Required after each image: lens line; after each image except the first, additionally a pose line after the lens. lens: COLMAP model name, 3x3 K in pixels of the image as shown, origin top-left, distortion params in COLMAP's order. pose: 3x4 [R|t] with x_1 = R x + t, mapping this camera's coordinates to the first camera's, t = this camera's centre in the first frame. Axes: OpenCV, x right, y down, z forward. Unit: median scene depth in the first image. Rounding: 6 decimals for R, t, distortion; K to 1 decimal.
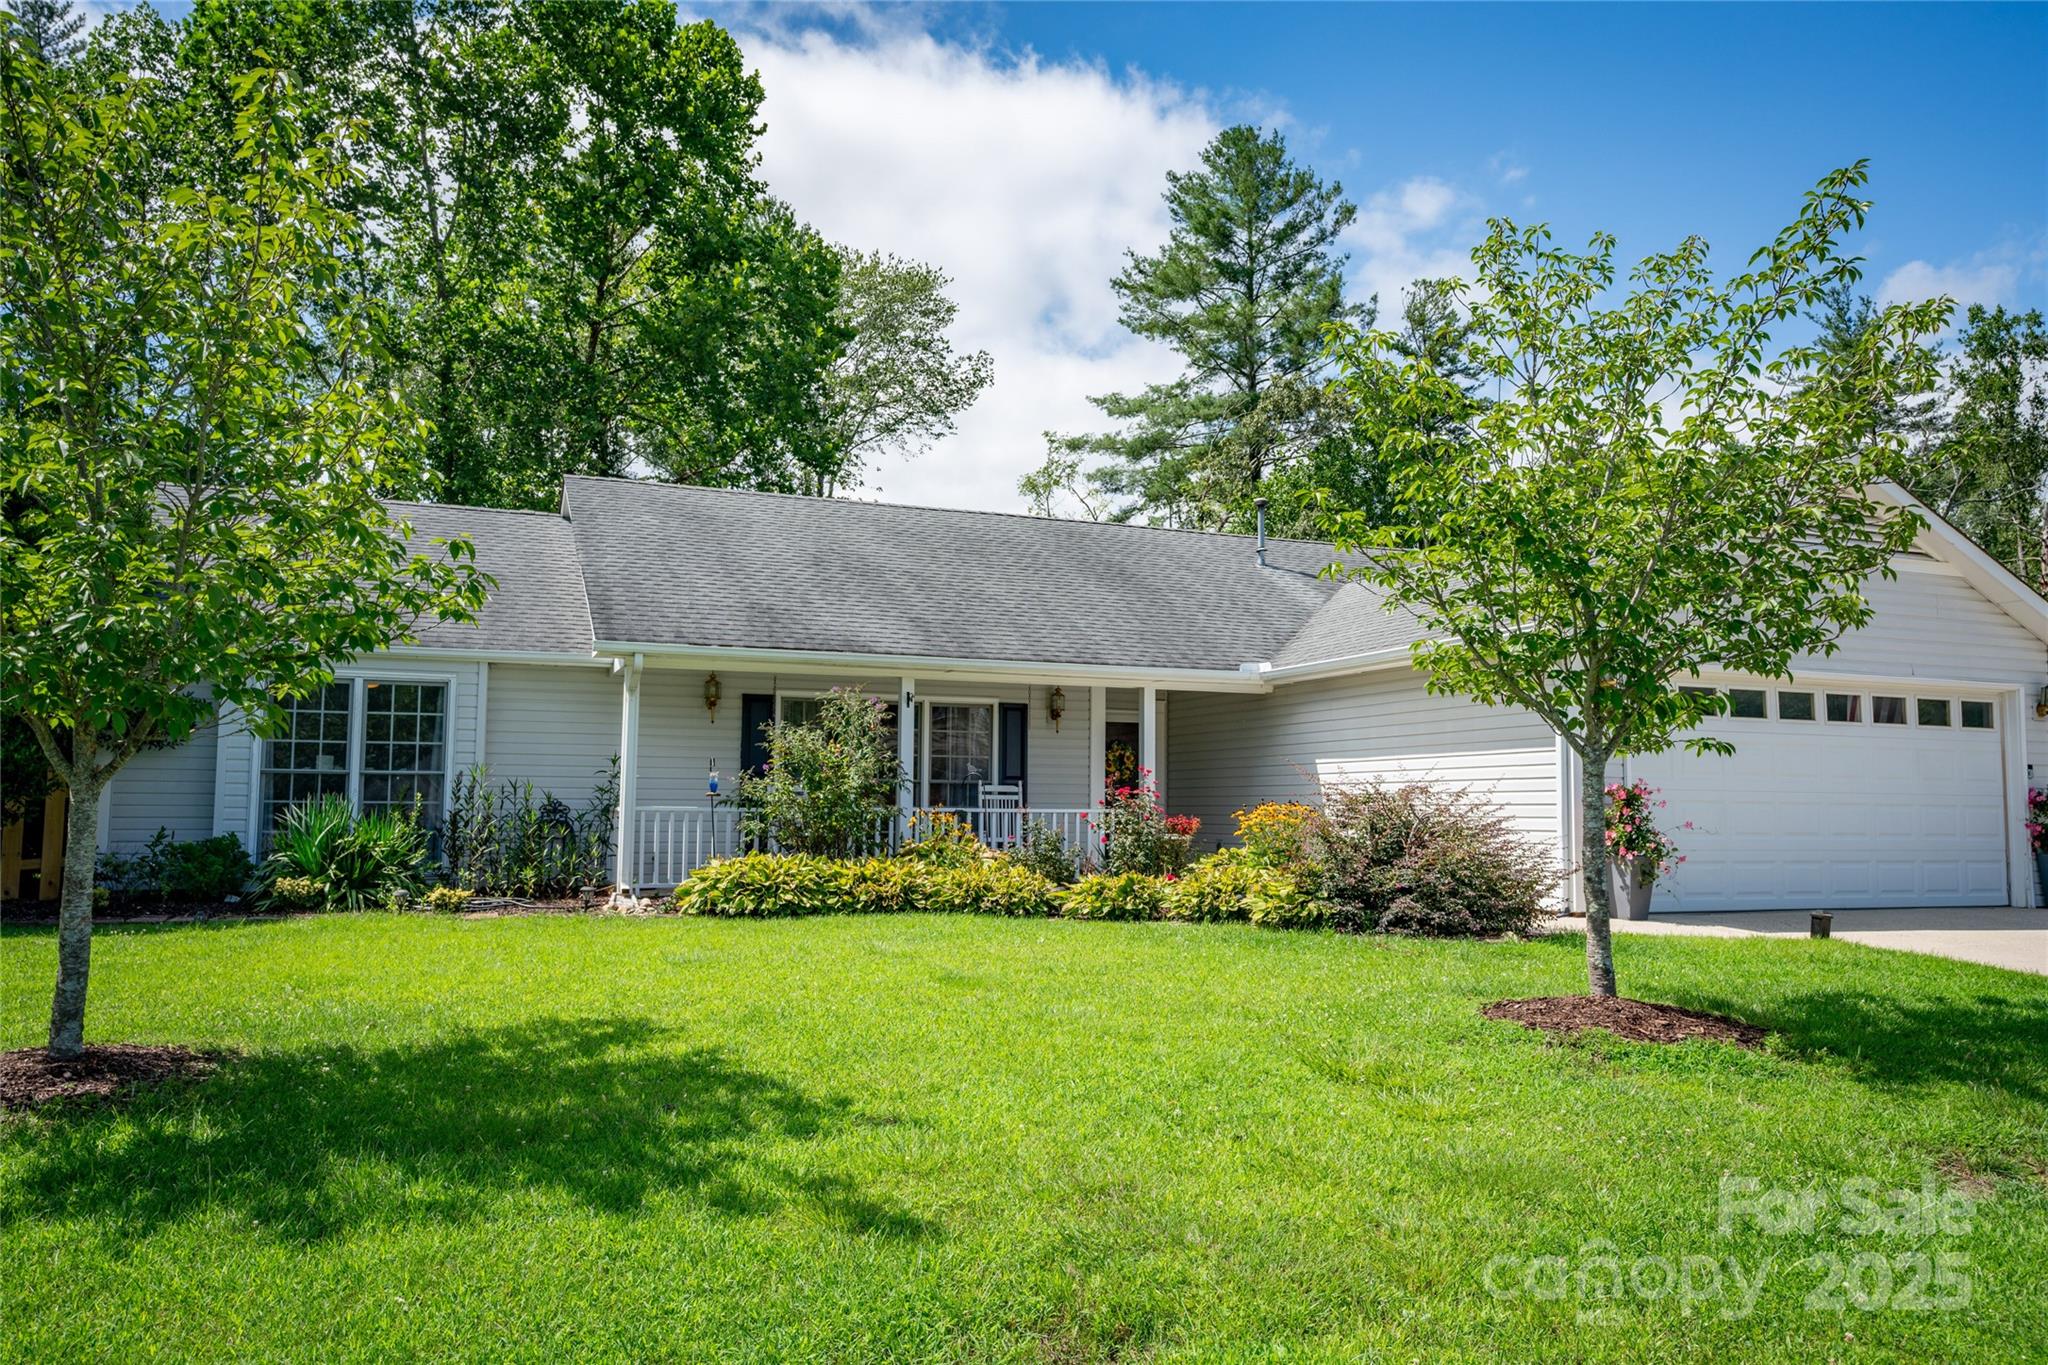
lens RADIAL K [[1541.5, 0, 1008.7], [0, 1541.5, 738.6], [0, 0, 1]] dist [0.063538, -0.013357]
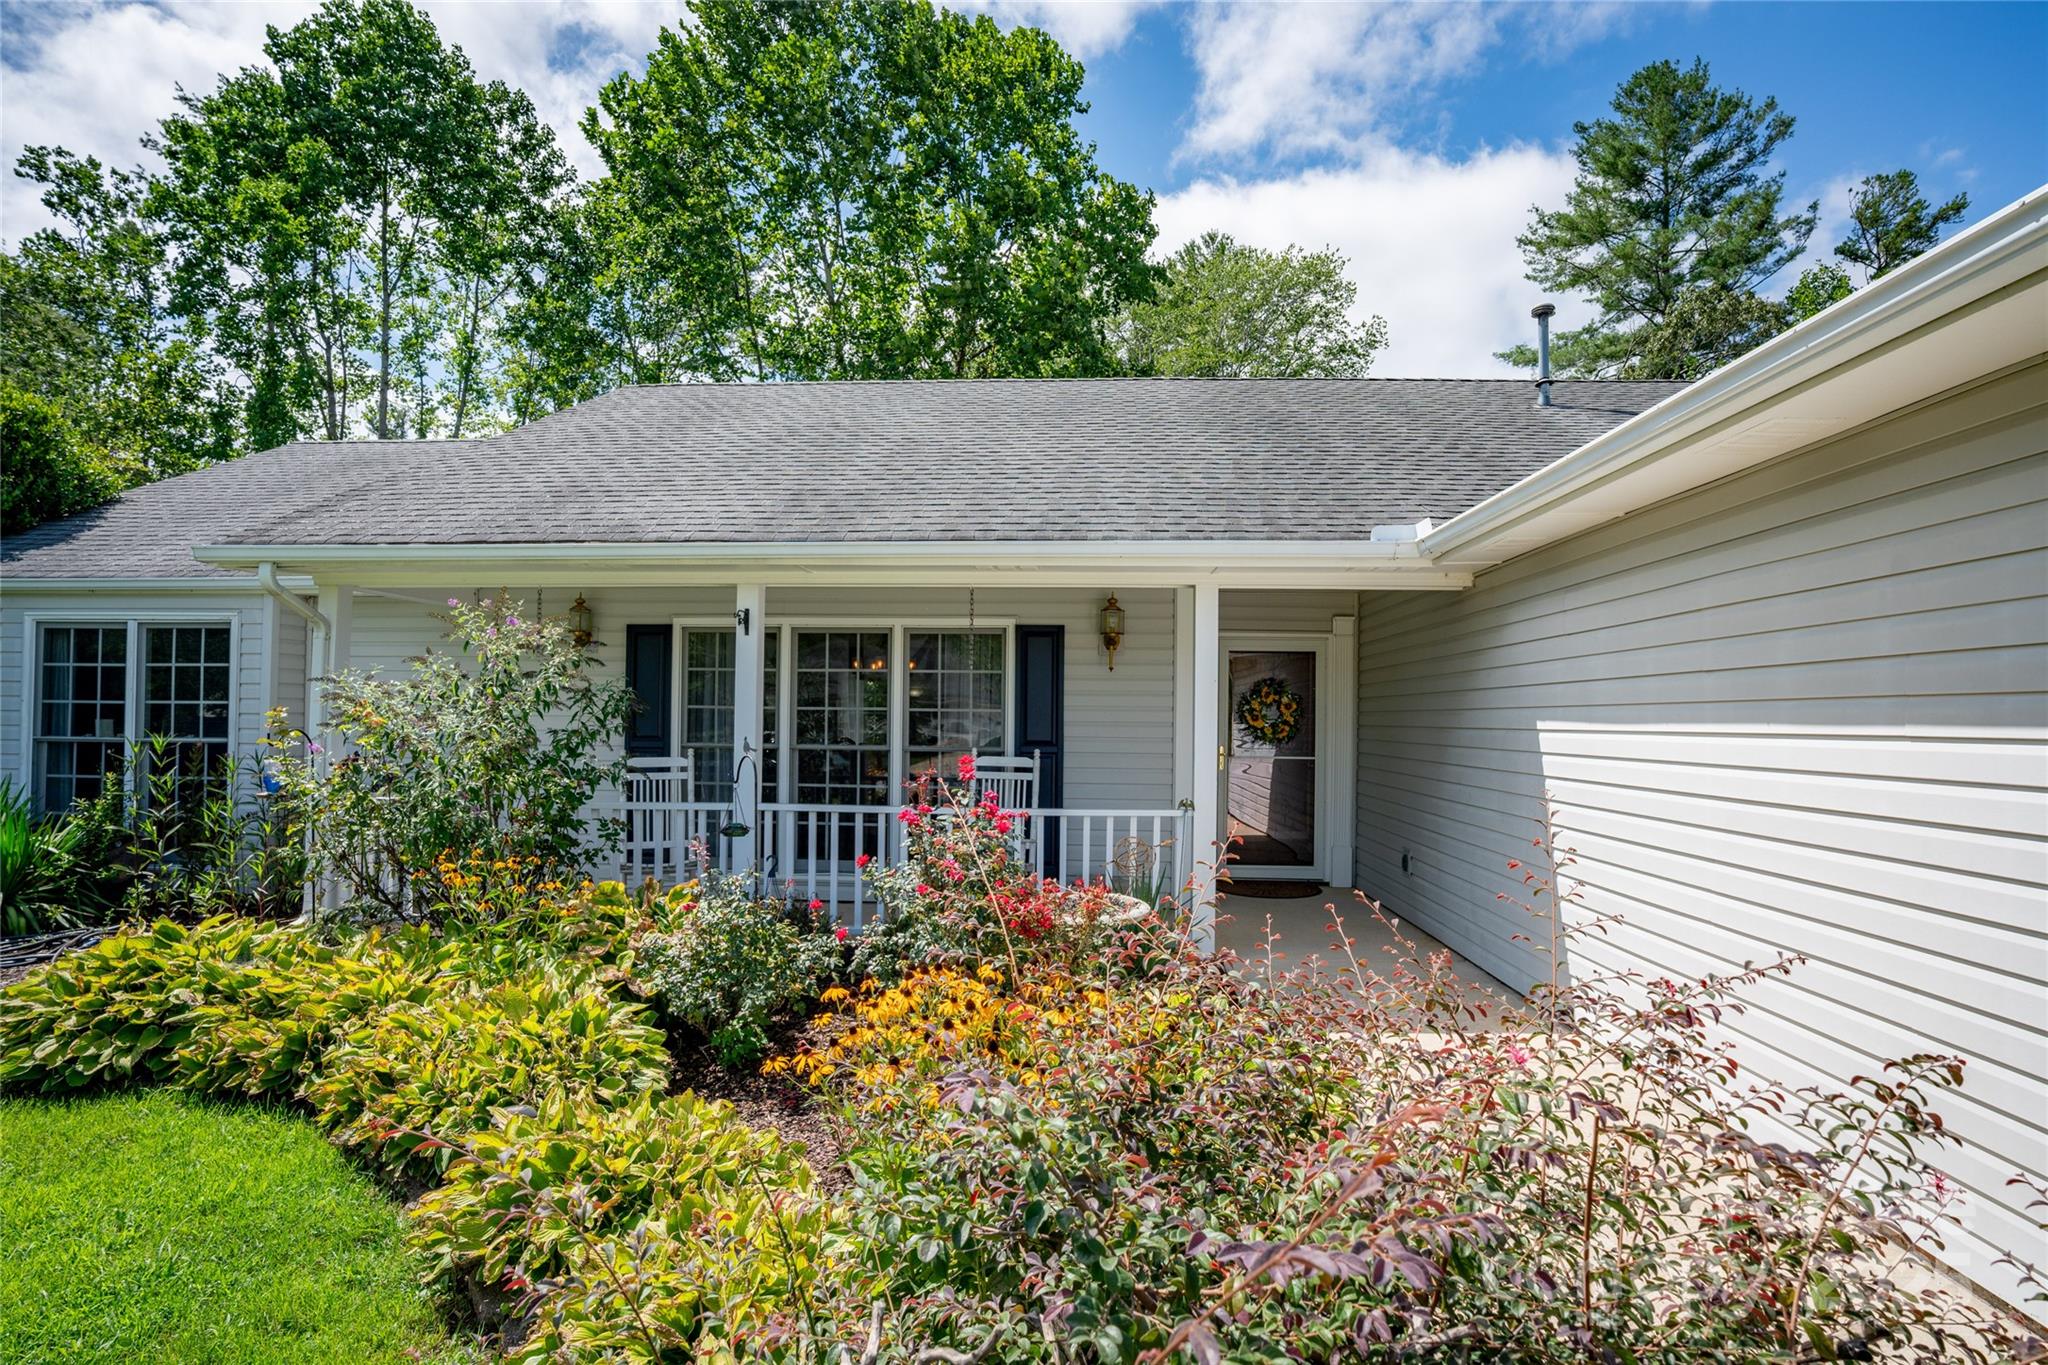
lens RADIAL K [[1020.9, 0, 1029.1], [0, 1020.9, 712.9], [0, 0, 1]] dist [0.013911, 0.006361]
pose [[0.911385, -0.000664, -0.411554, 0.173036], [0.020473, 0.998834, 0.043725, -0.005087], [0.411045, -0.048276, 0.910336, 0.606105]]
